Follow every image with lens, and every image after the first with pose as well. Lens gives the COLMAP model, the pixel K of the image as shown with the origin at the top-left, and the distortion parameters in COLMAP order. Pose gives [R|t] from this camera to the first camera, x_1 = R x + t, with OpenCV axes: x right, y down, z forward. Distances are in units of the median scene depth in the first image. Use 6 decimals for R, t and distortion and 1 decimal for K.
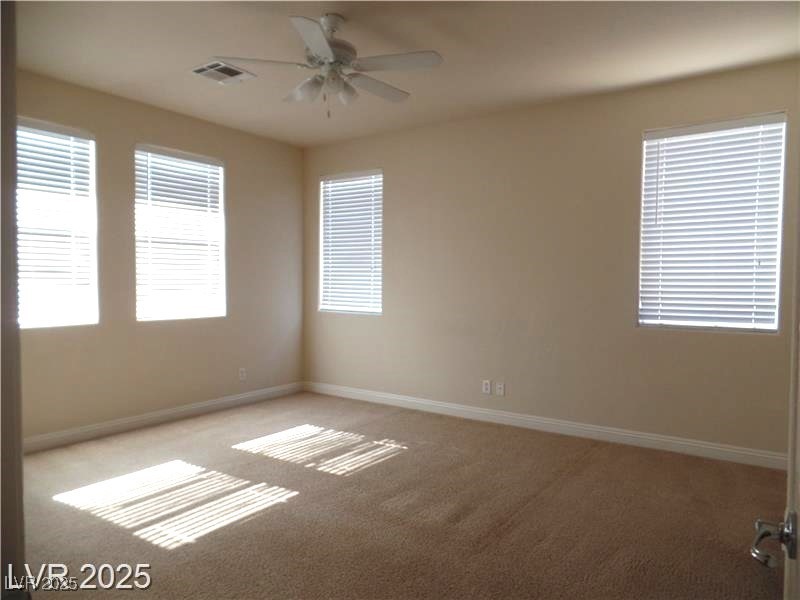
lens RADIAL K [[550.7, 0, 396.9], [0, 550.7, 303.0], [0, 0, 1]] dist [0.023251, -0.003773]
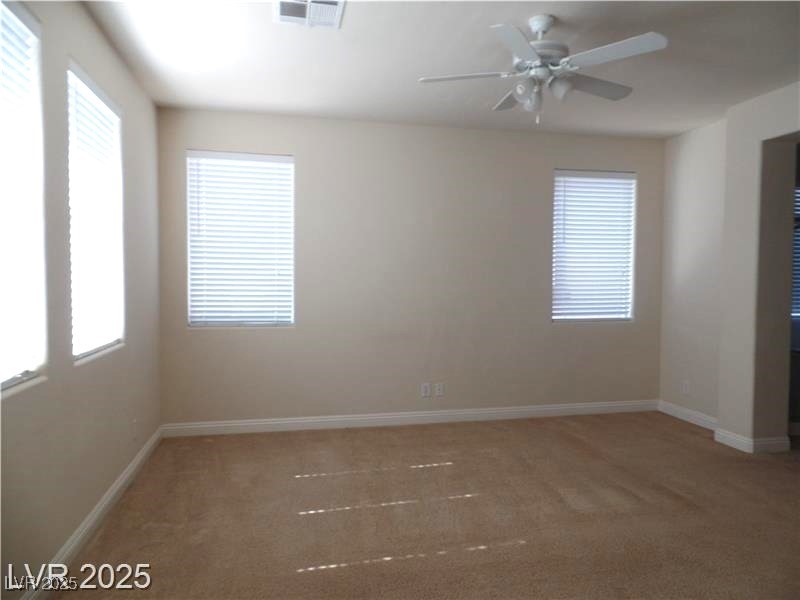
lens RADIAL K [[550.7, 0, 371.7], [0, 550.7, 302.3], [0, 0, 1]] dist [0.023251, -0.003773]
pose [[0.694792, -0.024149, 0.718805, -0.707819], [0.034932, 0.999390, -0.000189, -0.015198], [-0.718362, 0.025240, 0.695212, 0.392075]]
